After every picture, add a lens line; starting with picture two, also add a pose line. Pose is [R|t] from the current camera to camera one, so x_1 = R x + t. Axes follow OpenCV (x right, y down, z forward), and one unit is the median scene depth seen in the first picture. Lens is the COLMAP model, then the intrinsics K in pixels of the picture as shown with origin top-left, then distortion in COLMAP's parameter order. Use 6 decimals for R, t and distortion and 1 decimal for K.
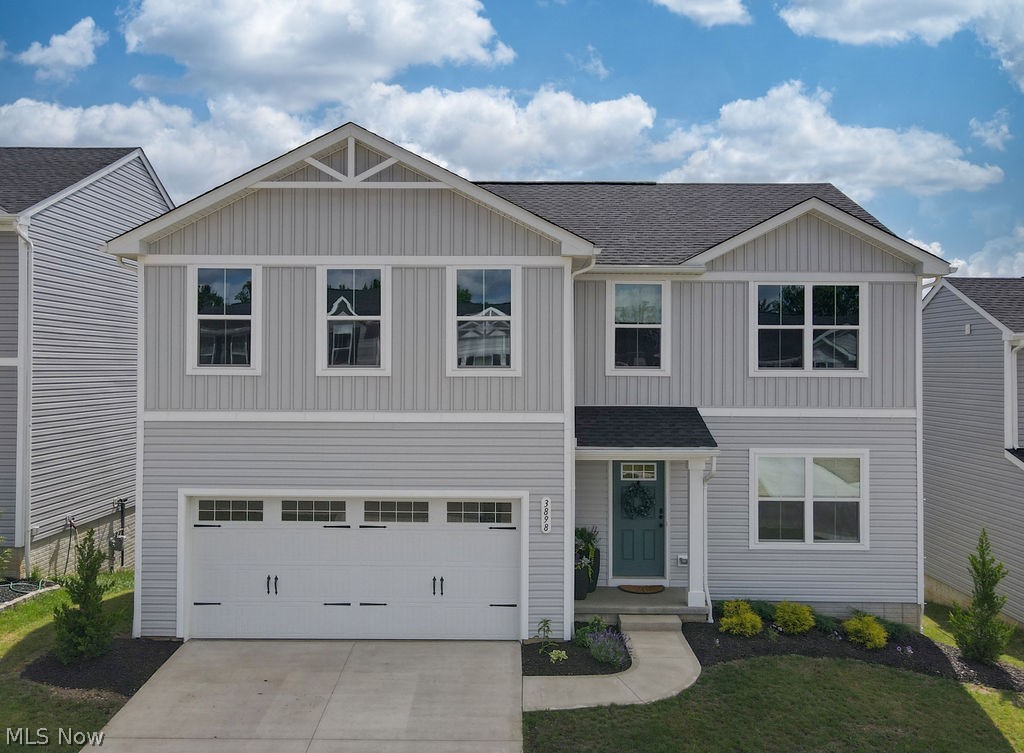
lens RADIAL K [[777.3, 0, 511.8], [0, 777.3, 371.9], [0, 0, 1]] dist [0.010304, 0.019753]
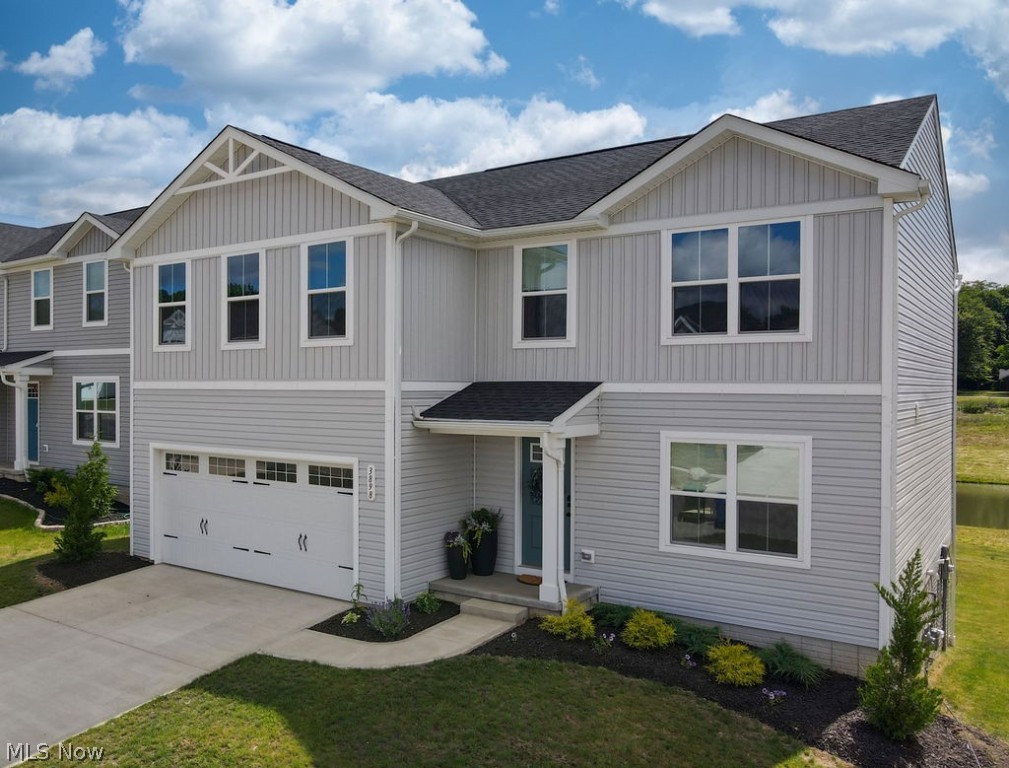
lens RADIAL K [[804.0, 0, 500.3], [0, 804.0, 394.7], [0, 0, 1]] dist [0.007370, -0.017737]
pose [[0.839443, 0.007295, -0.543399, 0.740946], [0.004771, 0.999772, 0.020791, 0.047871], [0.543427, -0.020046, 0.839217, 0.214205]]
